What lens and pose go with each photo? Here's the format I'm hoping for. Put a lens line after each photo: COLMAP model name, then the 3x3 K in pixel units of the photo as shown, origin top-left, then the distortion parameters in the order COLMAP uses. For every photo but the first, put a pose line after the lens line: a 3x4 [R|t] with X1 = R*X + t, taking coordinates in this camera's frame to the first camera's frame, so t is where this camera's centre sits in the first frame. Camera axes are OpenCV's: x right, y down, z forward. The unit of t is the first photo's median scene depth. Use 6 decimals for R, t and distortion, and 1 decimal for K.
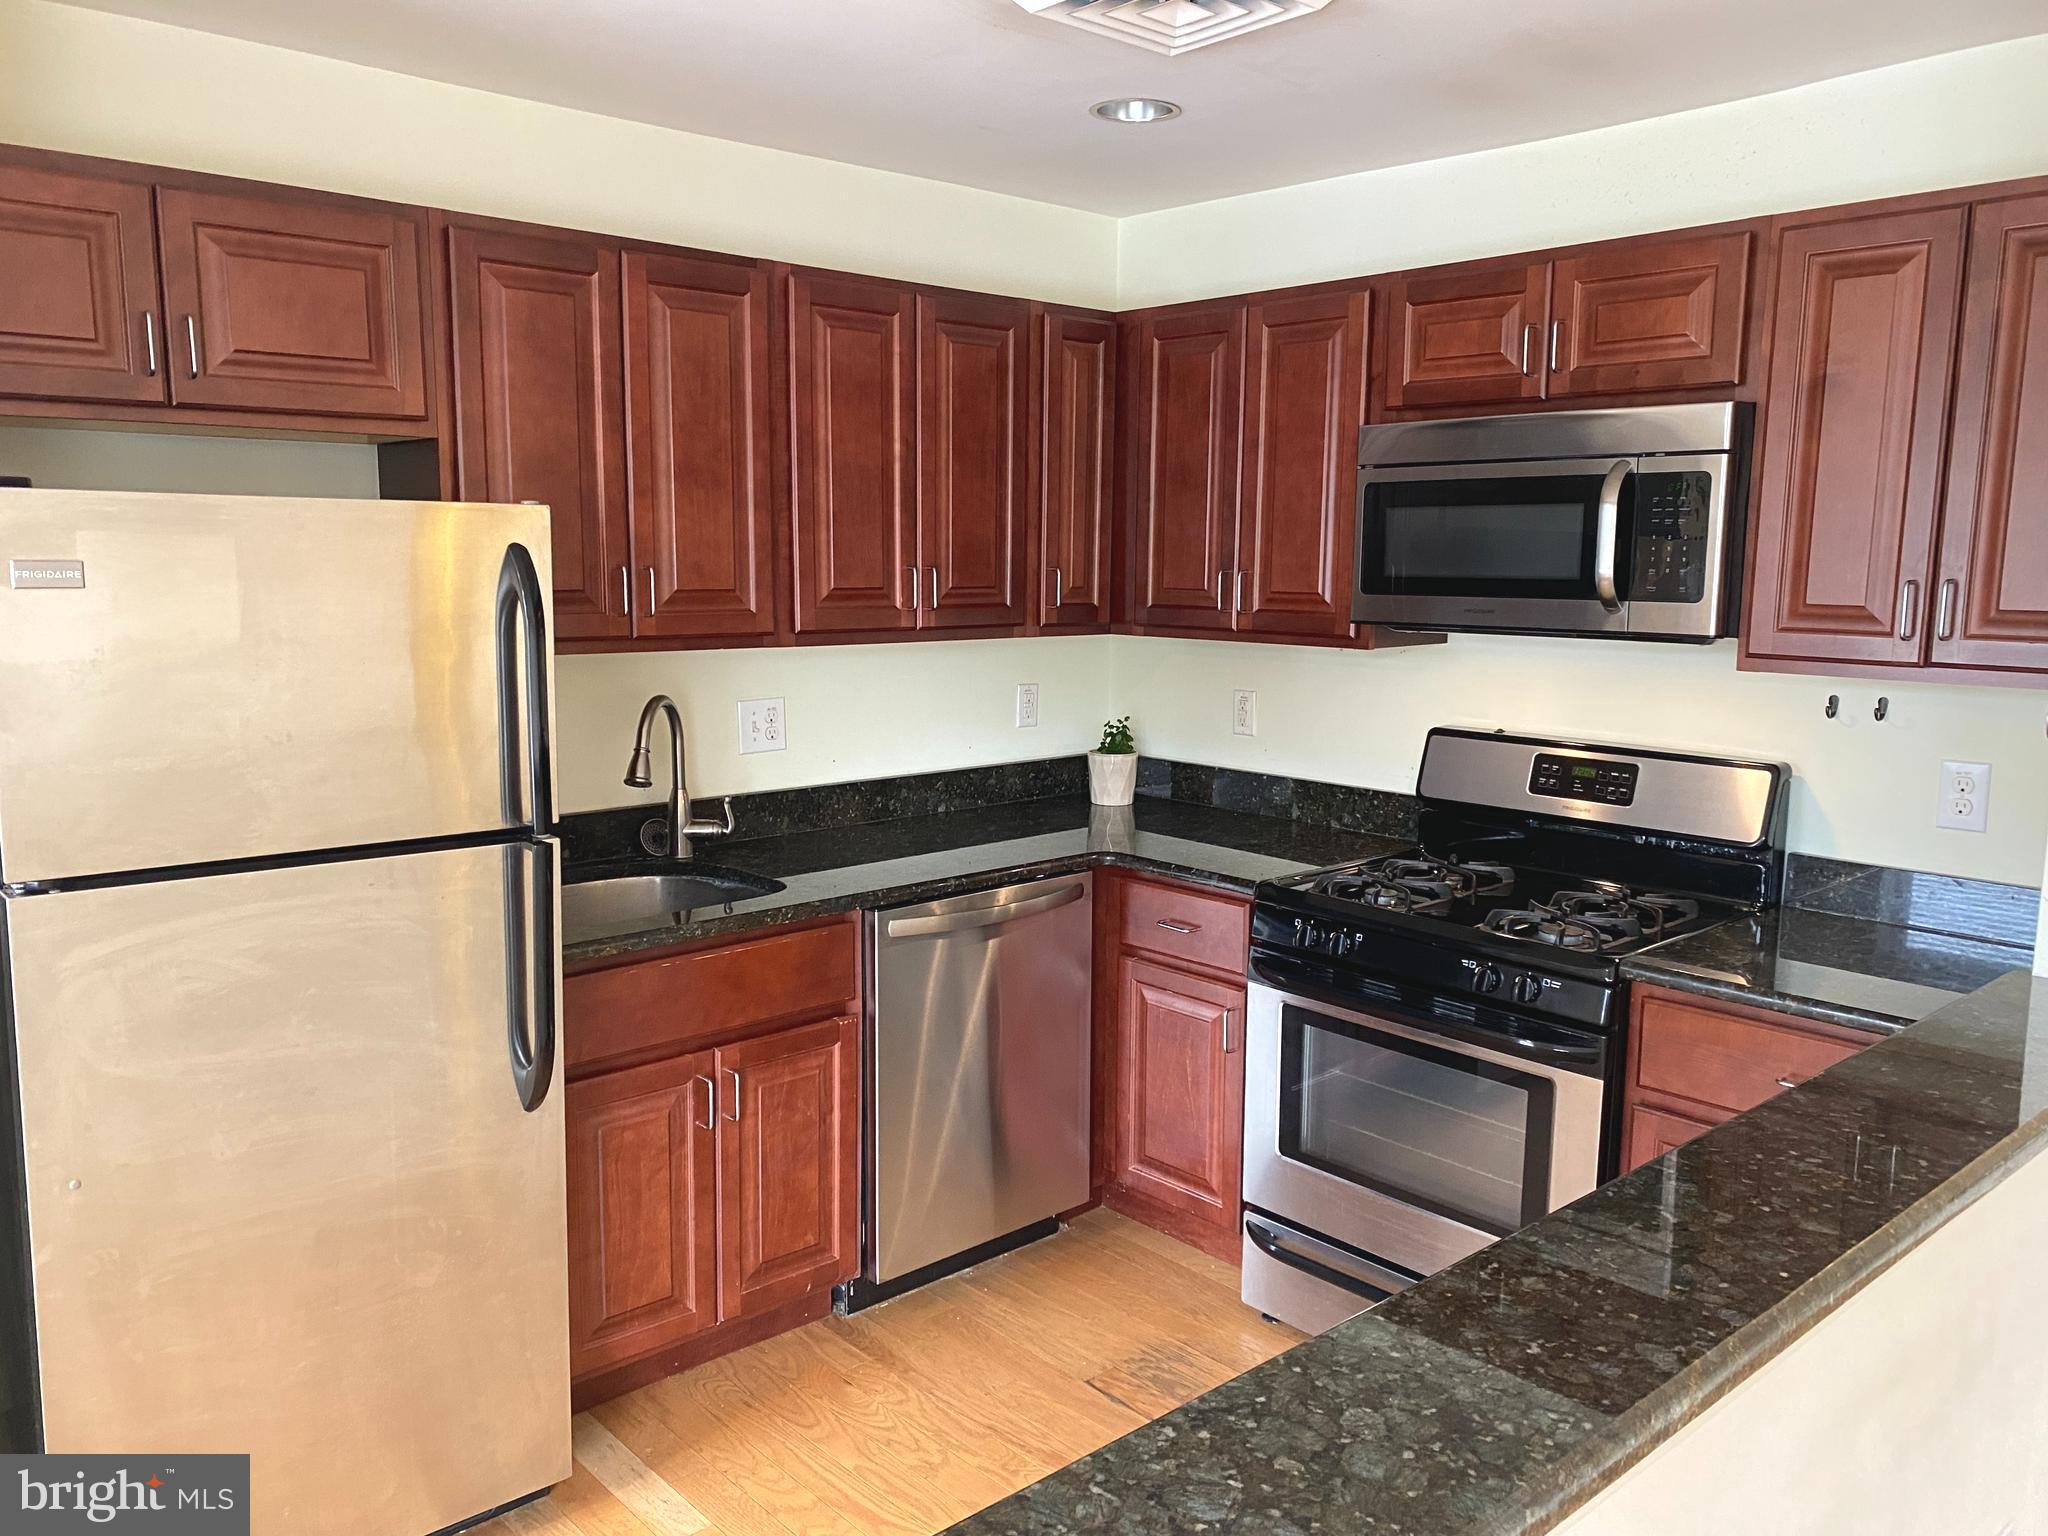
lens RADIAL K [[1555.9, 0, 1019.0], [0, 1555.9, 815.9], [0, 0, 1]] dist [-0.008713, -0.010748]
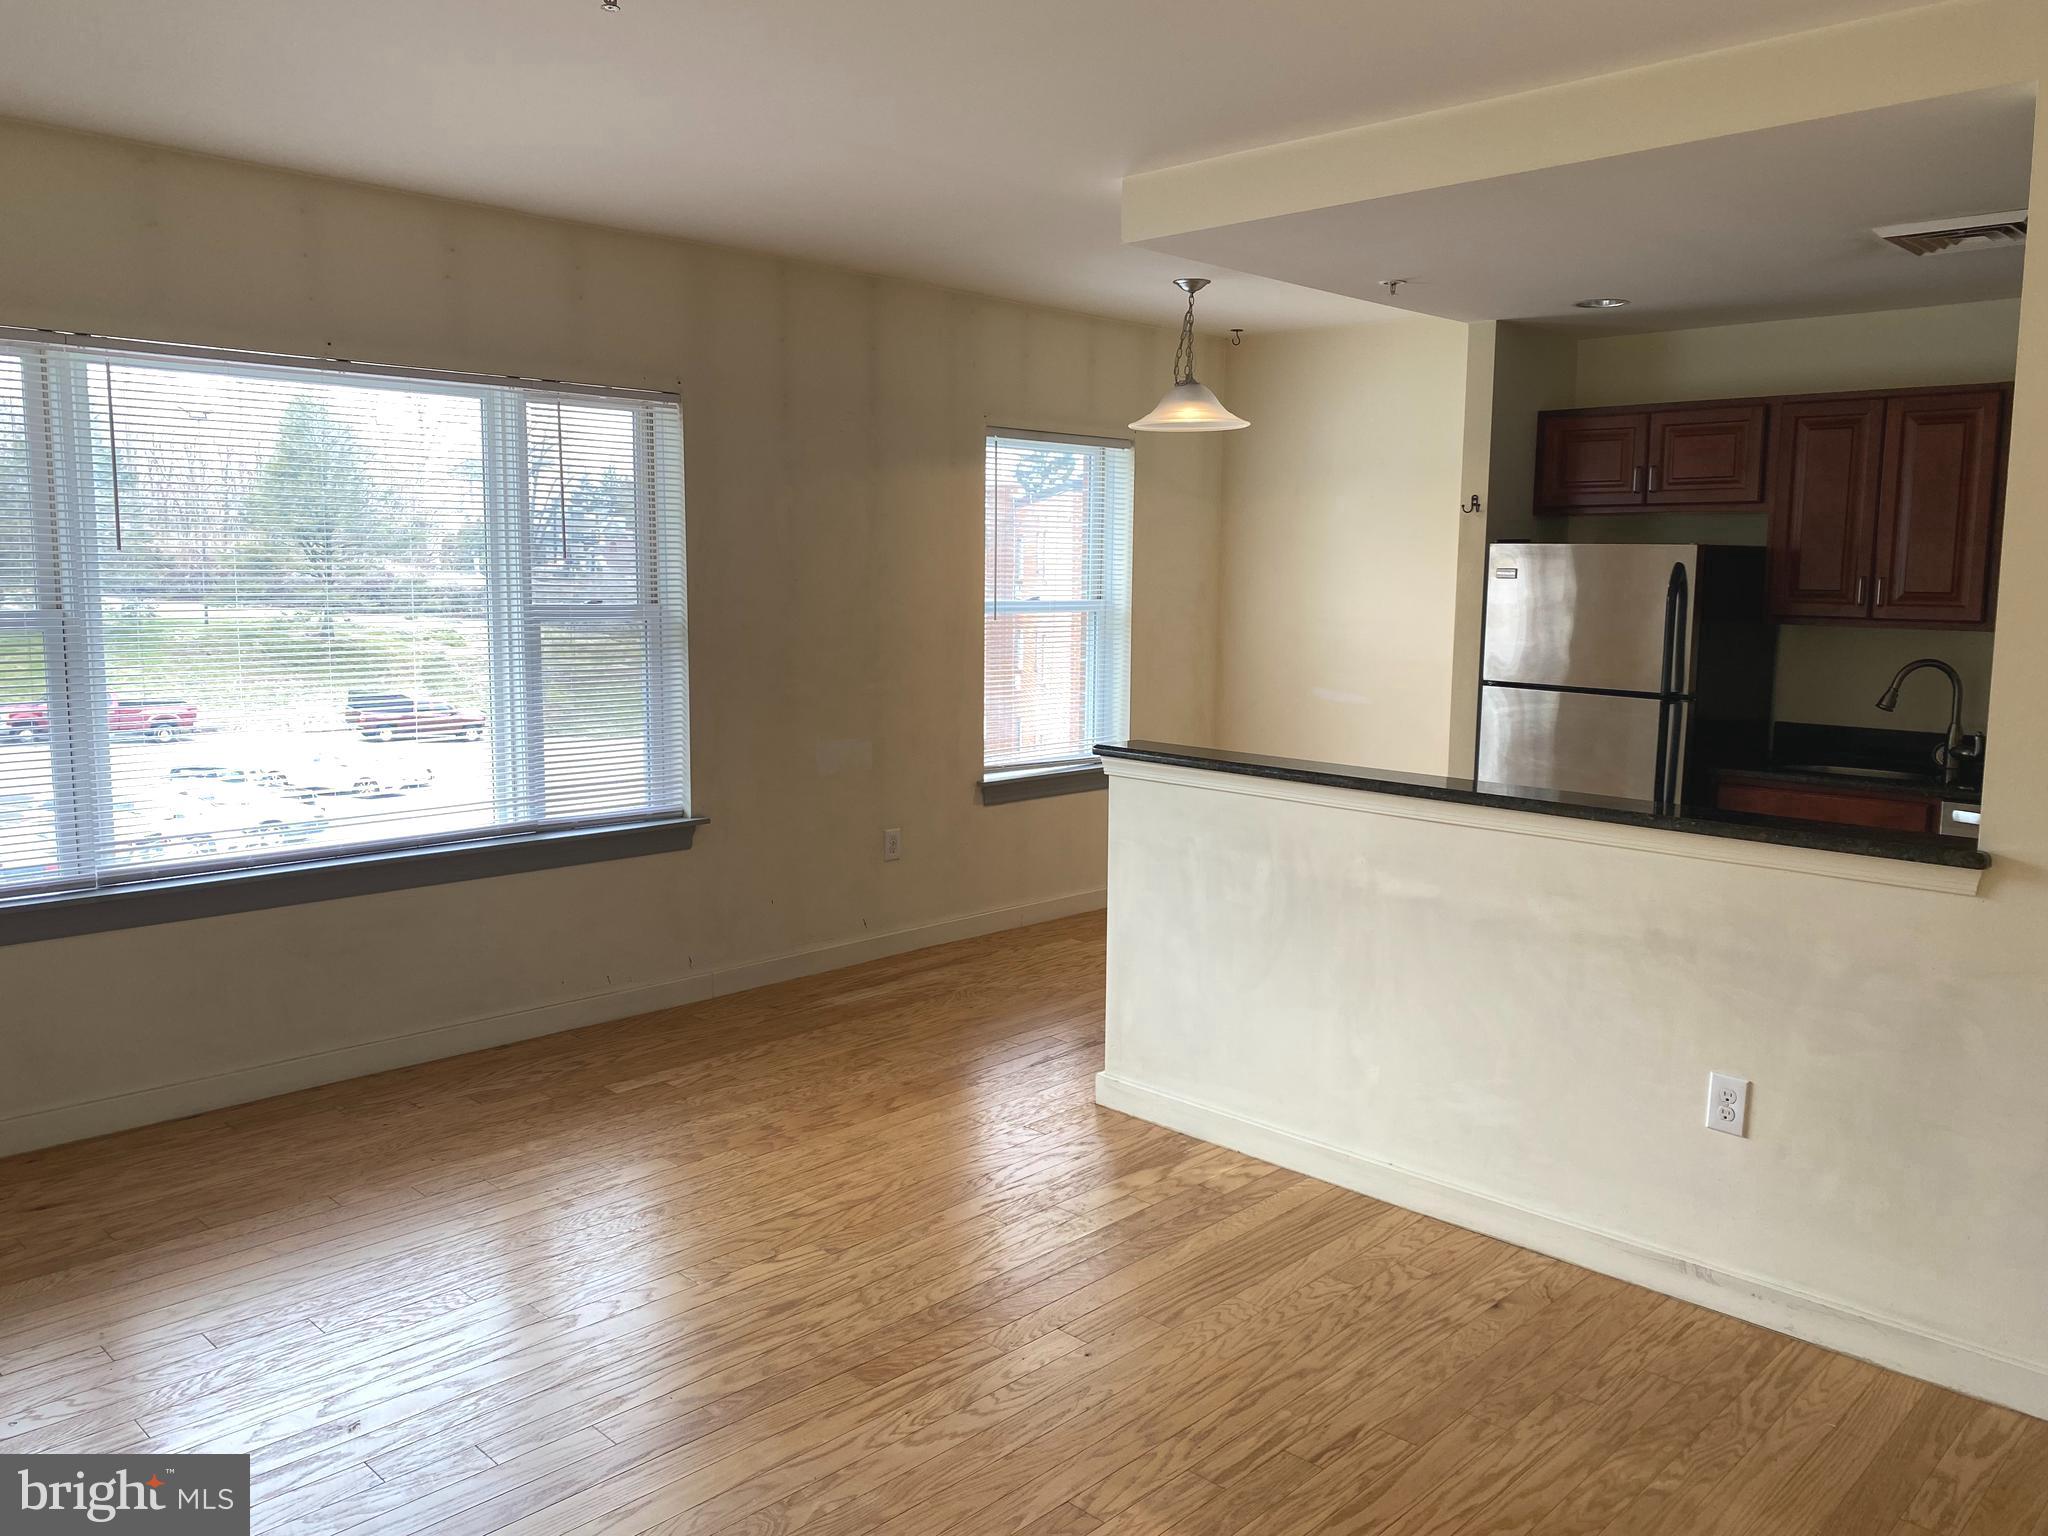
lens RADIAL K [[1563.1, 0, 1038.6], [0, 1563.1, 769.0], [0, 0, 1]] dist [0.026073, 0.003450]
pose [[0.067681, 0.123696, -0.990009, 1.340371], [-0.176179, 0.978173, 0.110173, 0.018100], [0.982029, 0.166962, 0.087997, -0.027826]]
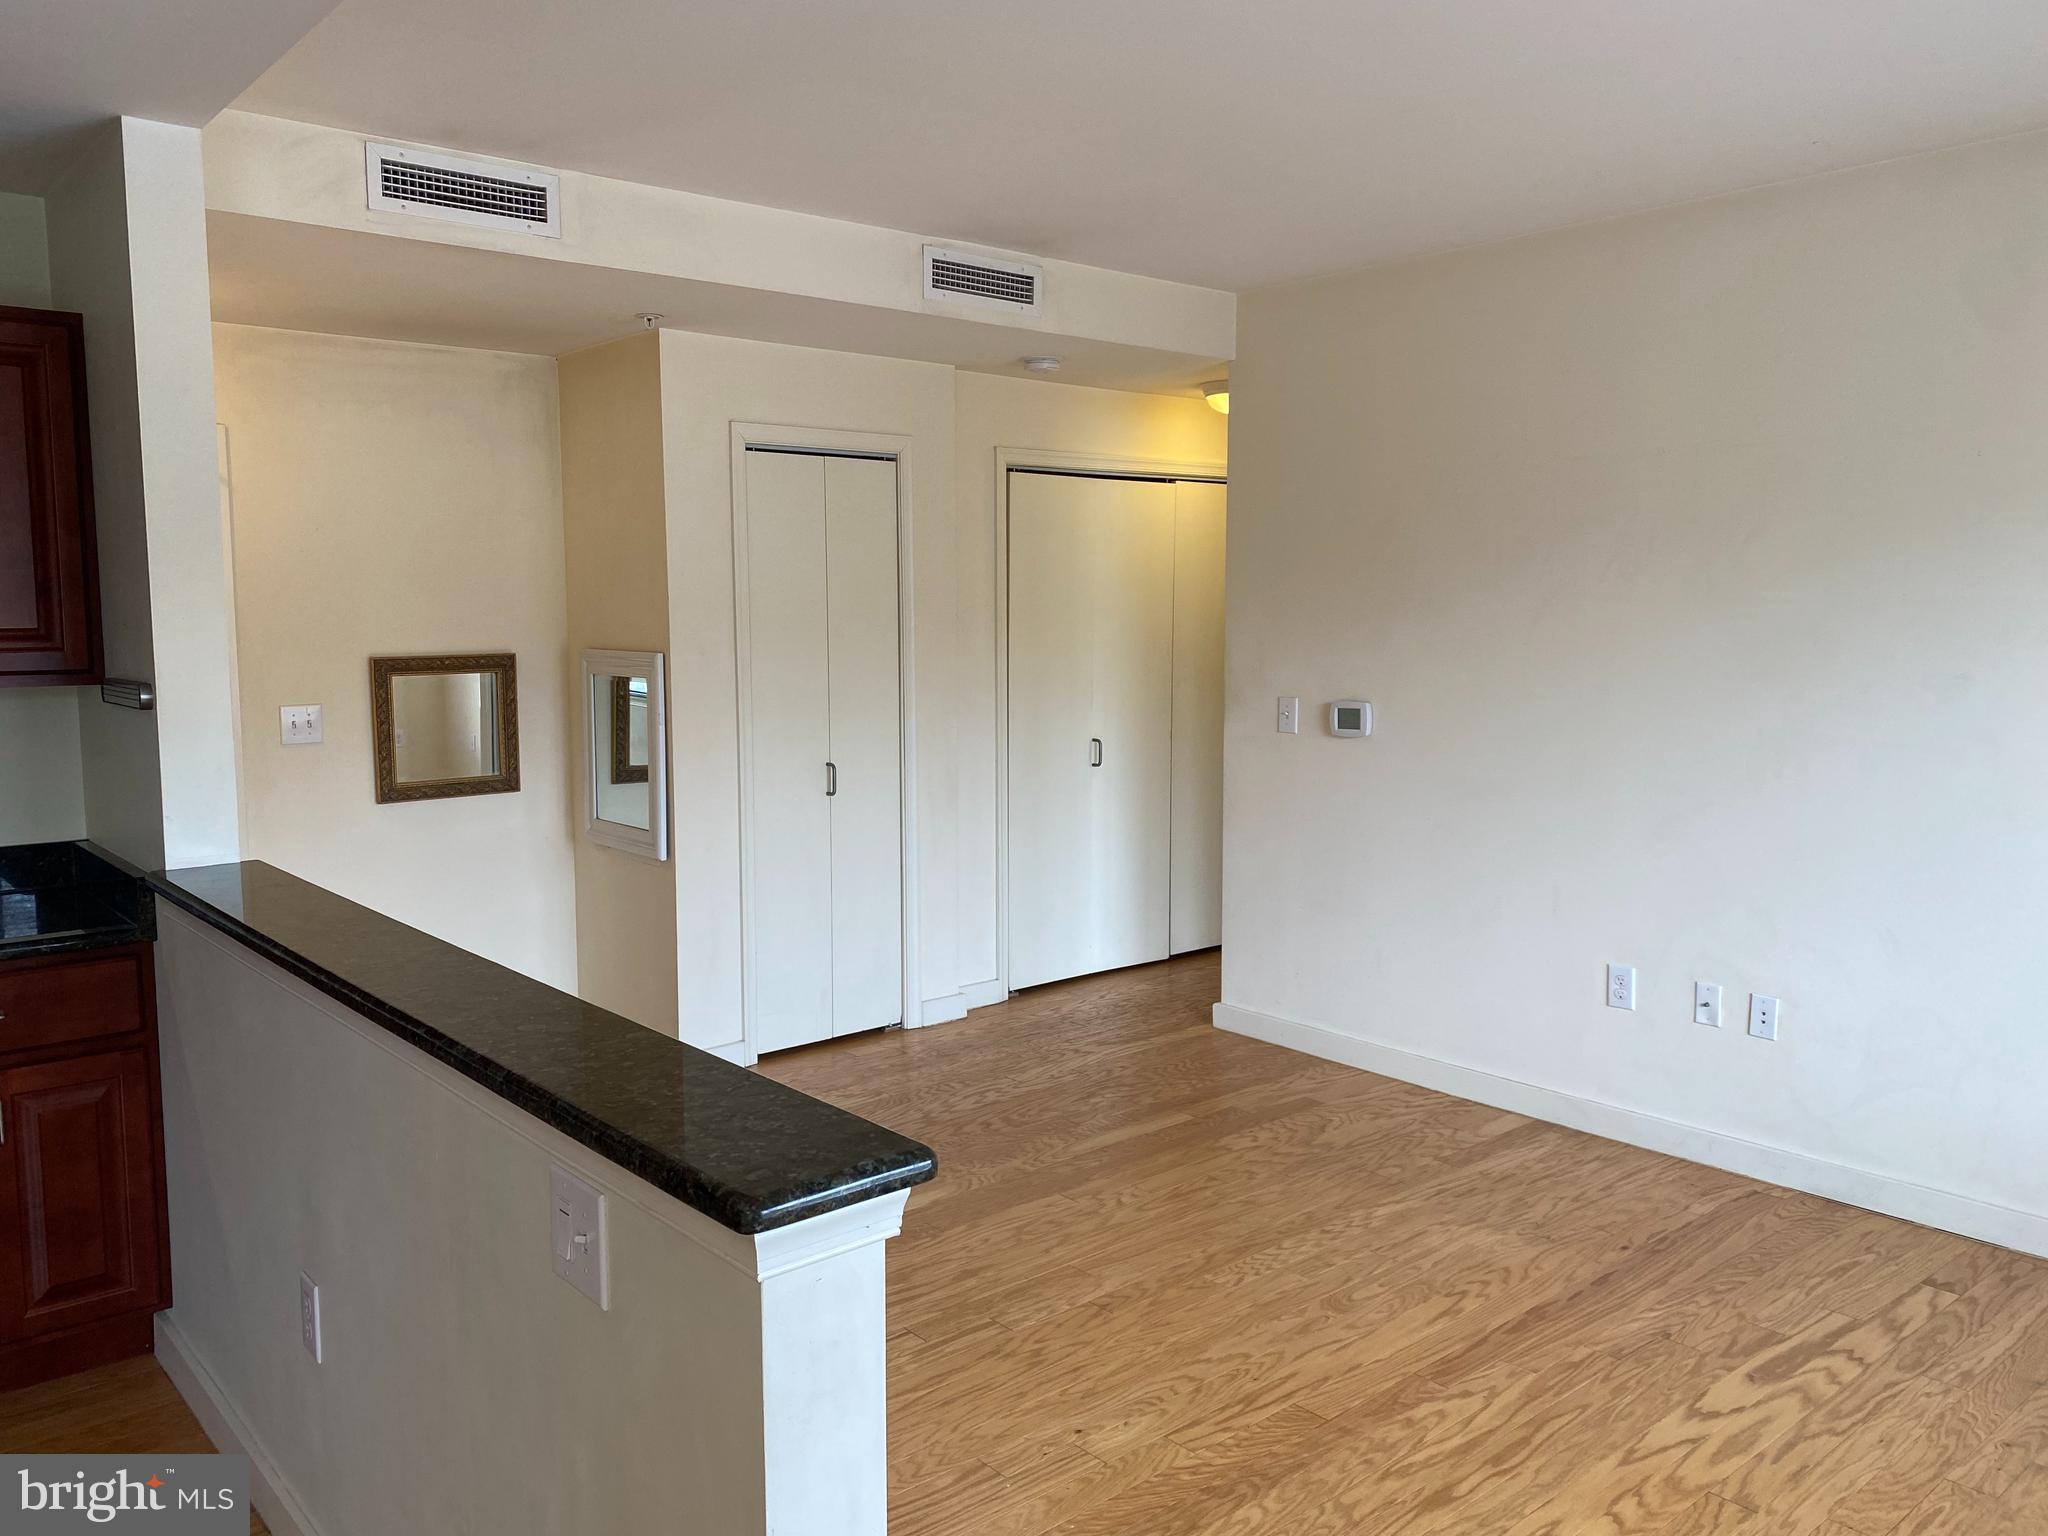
lens RADIAL K [[1563.1, 0, 1038.6], [0, 1563.1, 769.0], [0, 0, 1]] dist [0.026073, 0.003450]
pose [[0.016384, -0.116433, 0.993063, -0.506337], [0.171122, 0.978870, 0.111945, -0.014106], [-0.985114, 0.168101, 0.035962, 0.075865]]
